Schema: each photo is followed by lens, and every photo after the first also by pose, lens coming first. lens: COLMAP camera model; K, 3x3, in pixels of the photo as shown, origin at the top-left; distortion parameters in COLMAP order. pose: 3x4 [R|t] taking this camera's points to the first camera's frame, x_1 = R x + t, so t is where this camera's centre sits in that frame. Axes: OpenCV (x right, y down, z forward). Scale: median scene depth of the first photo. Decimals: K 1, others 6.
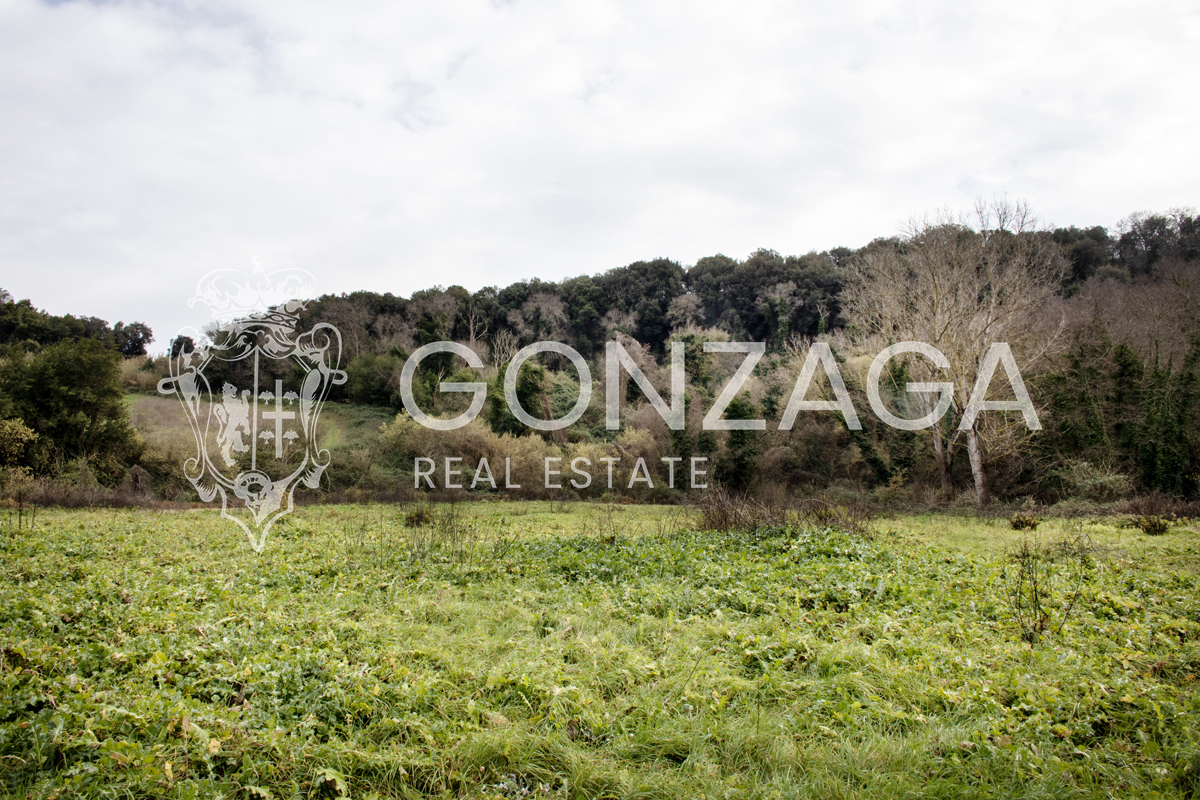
lens RADIAL K [[837.1, 0, 600.0], [0, 837.1, 400.0], [0, 0, 1]] dist [-0.089668, 0.073074]
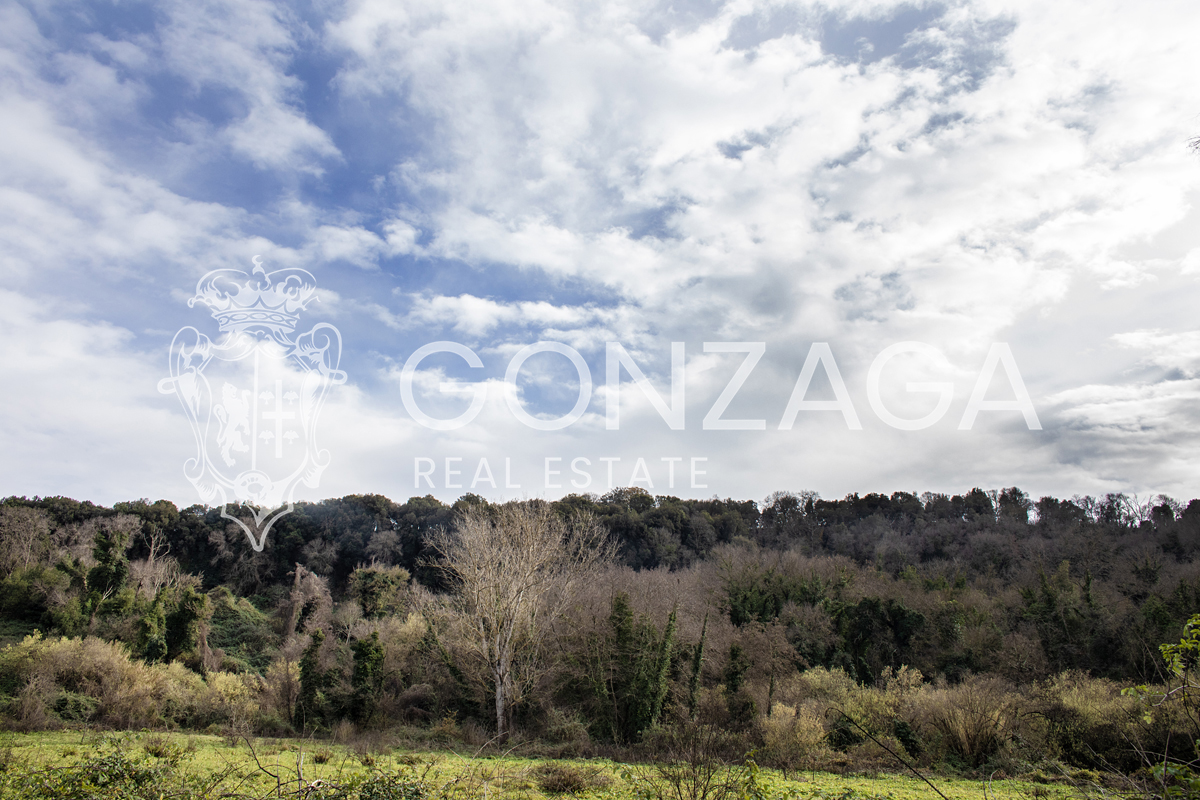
lens RADIAL K [[823.9, 0, 619.2], [0, 823.9, 405.4], [0, 0, 1]] dist [-0.085005, 0.066309]
pose [[0.955691, 0.121310, 0.268213, 0.082732], [-0.047406, 0.962671, -0.266490, -0.015053], [-0.290529, 0.241968, 0.925767, -0.095847]]
